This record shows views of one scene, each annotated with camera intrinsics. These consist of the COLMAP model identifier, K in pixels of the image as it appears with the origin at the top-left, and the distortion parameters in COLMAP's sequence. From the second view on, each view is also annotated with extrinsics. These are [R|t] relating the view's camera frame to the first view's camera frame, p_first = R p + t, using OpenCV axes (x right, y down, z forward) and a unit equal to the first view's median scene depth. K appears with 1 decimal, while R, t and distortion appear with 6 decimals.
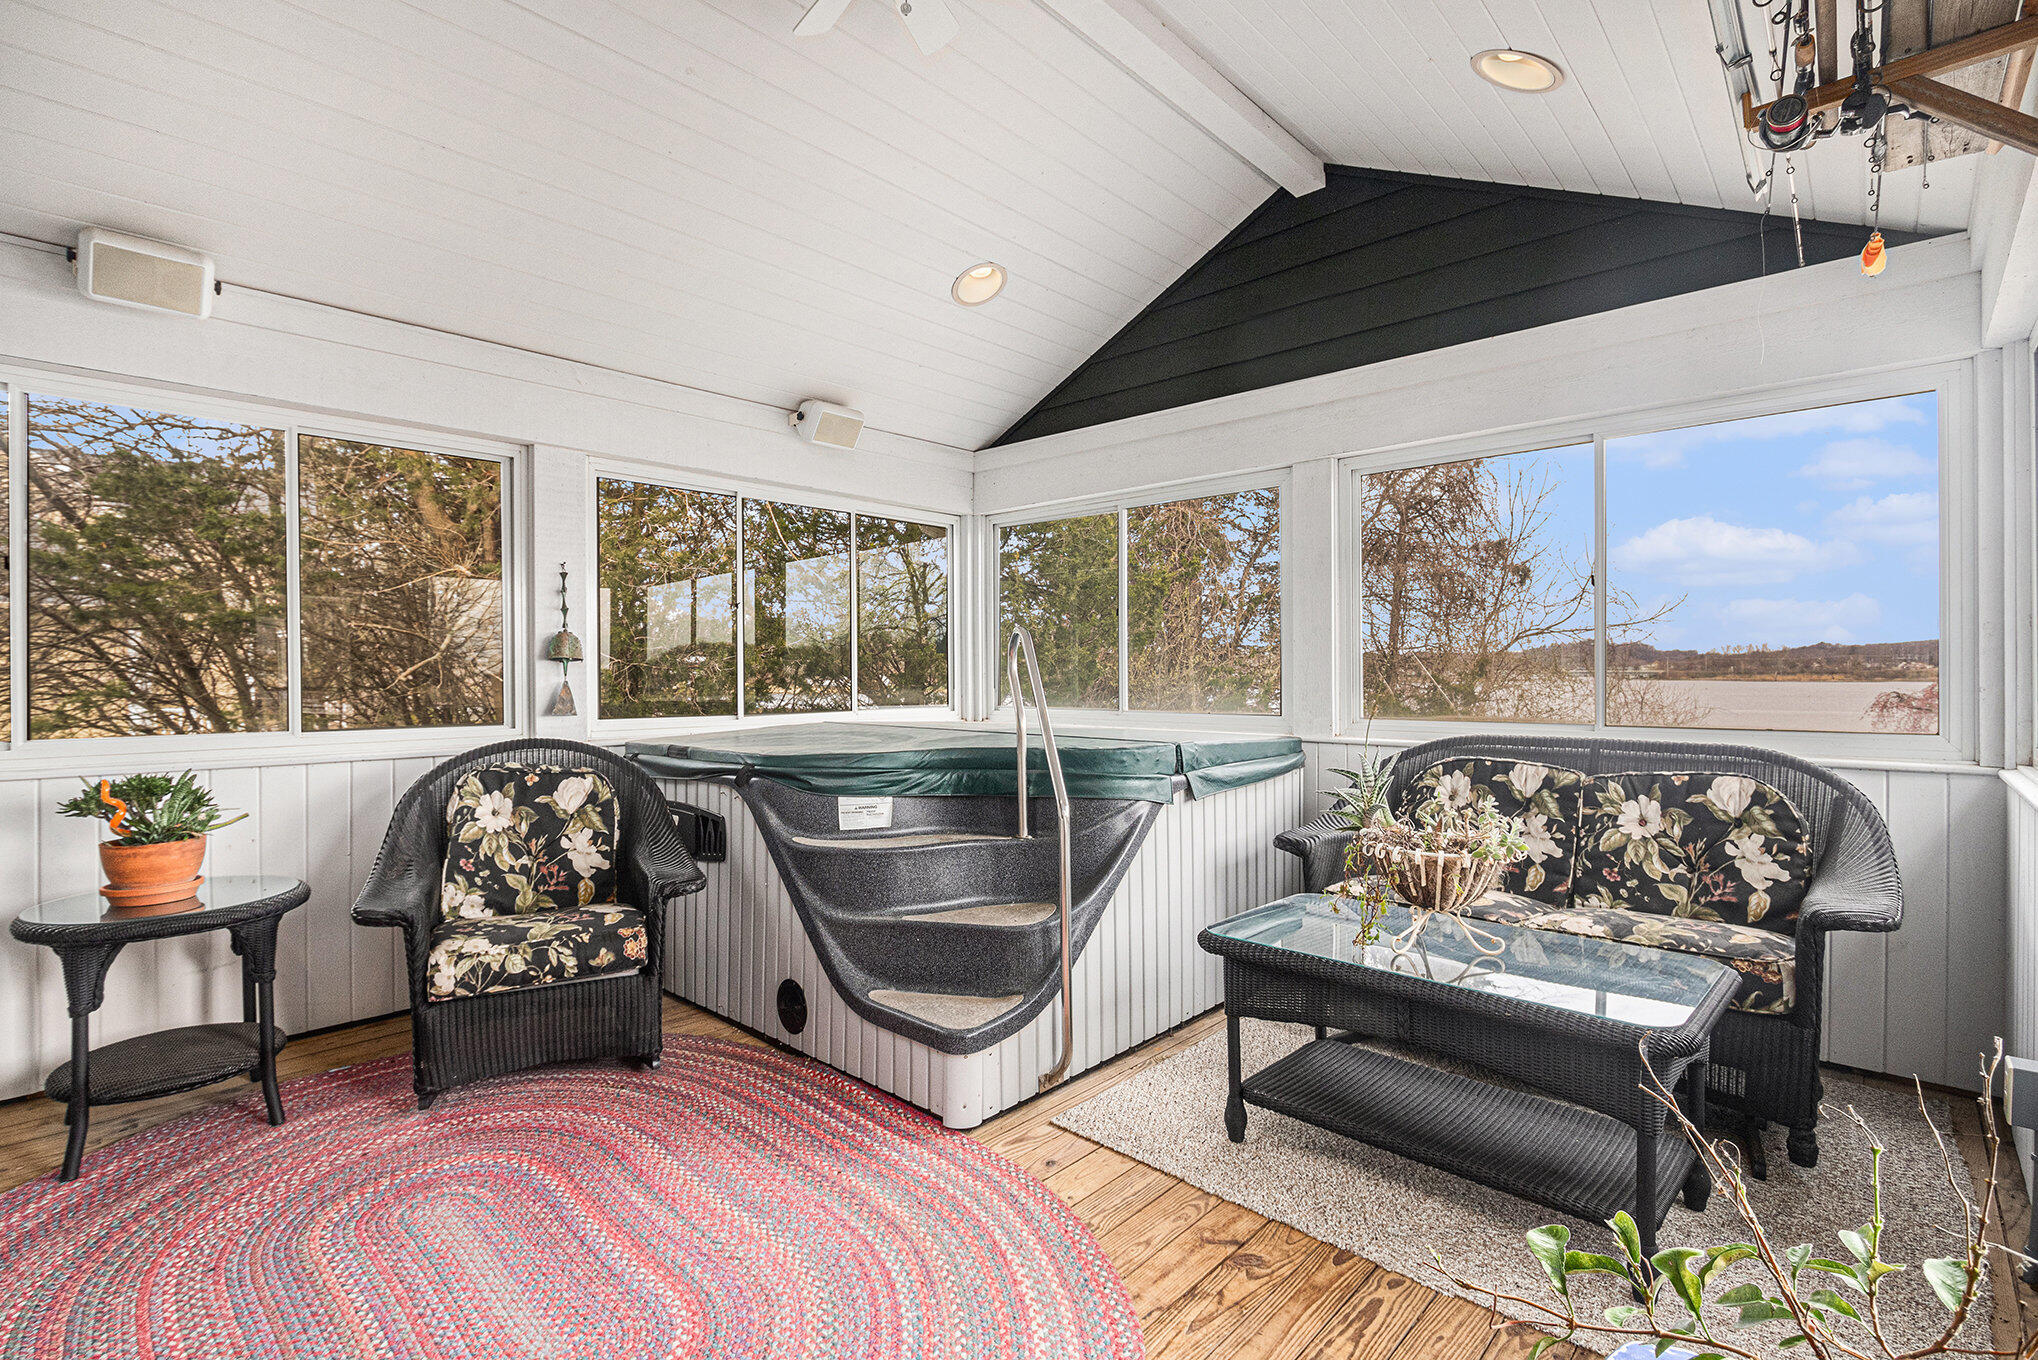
lens RADIAL K [[951.2, 0, 1018.9], [0, 951.2, 676.8], [0, 0, 1]] dist [-0.016460, 0.004321]
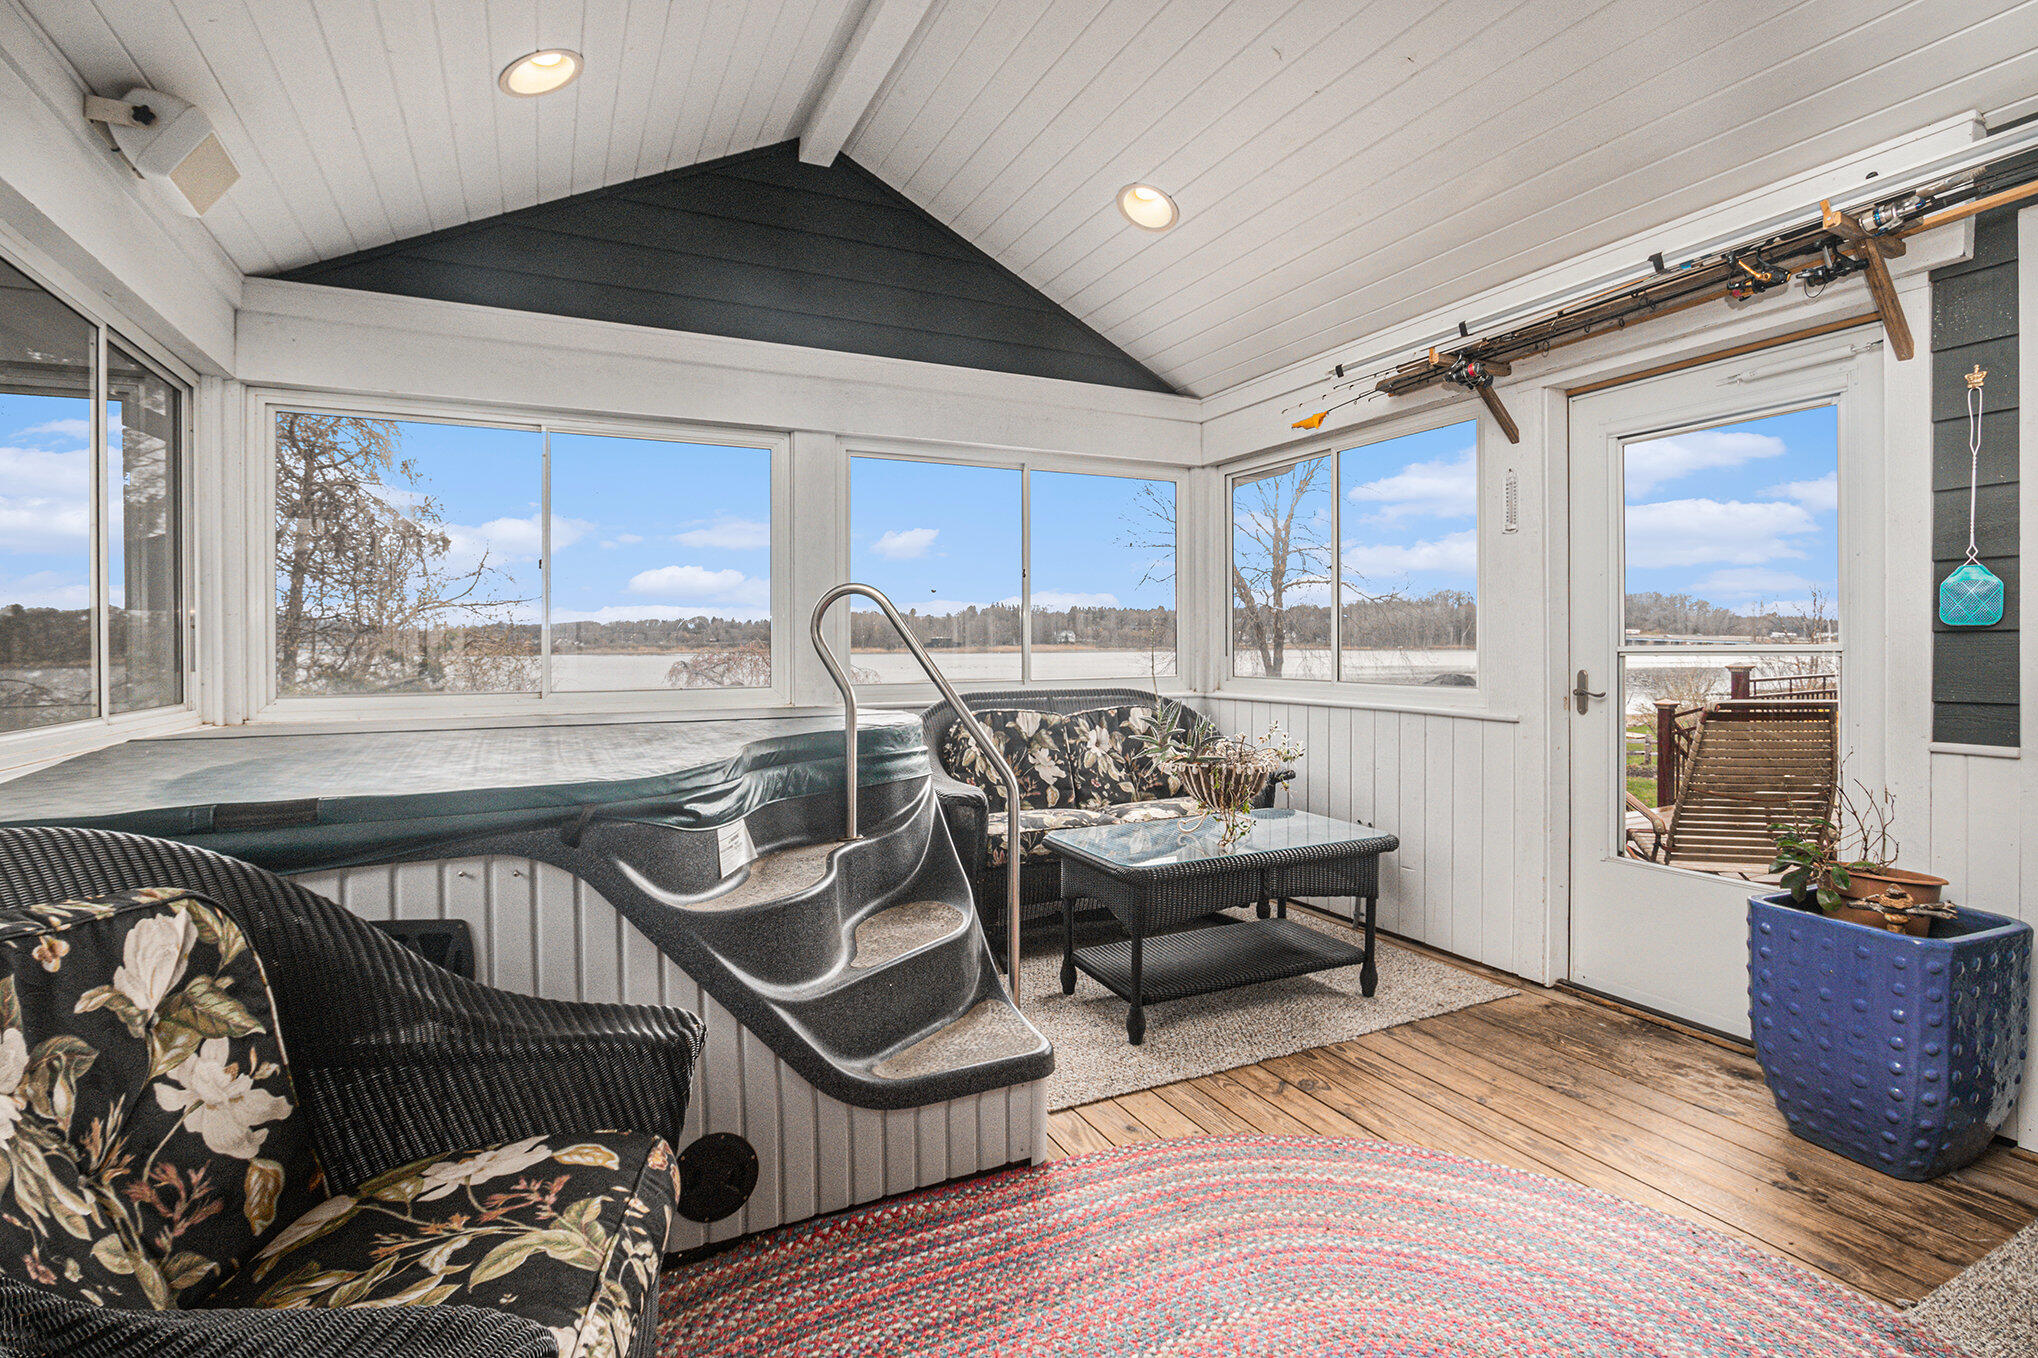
lens RADIAL K [[951.2, 0, 1001.8], [0, 951.2, 646.6], [0, 0, 1]] dist [-0.016460, 0.004321]
pose [[0.362180, -0.002931, 0.932104, -0.743460], [0.008431, 0.999964, -0.000131, 0.002881], [-0.932070, 0.007906, 0.362191, 0.597561]]
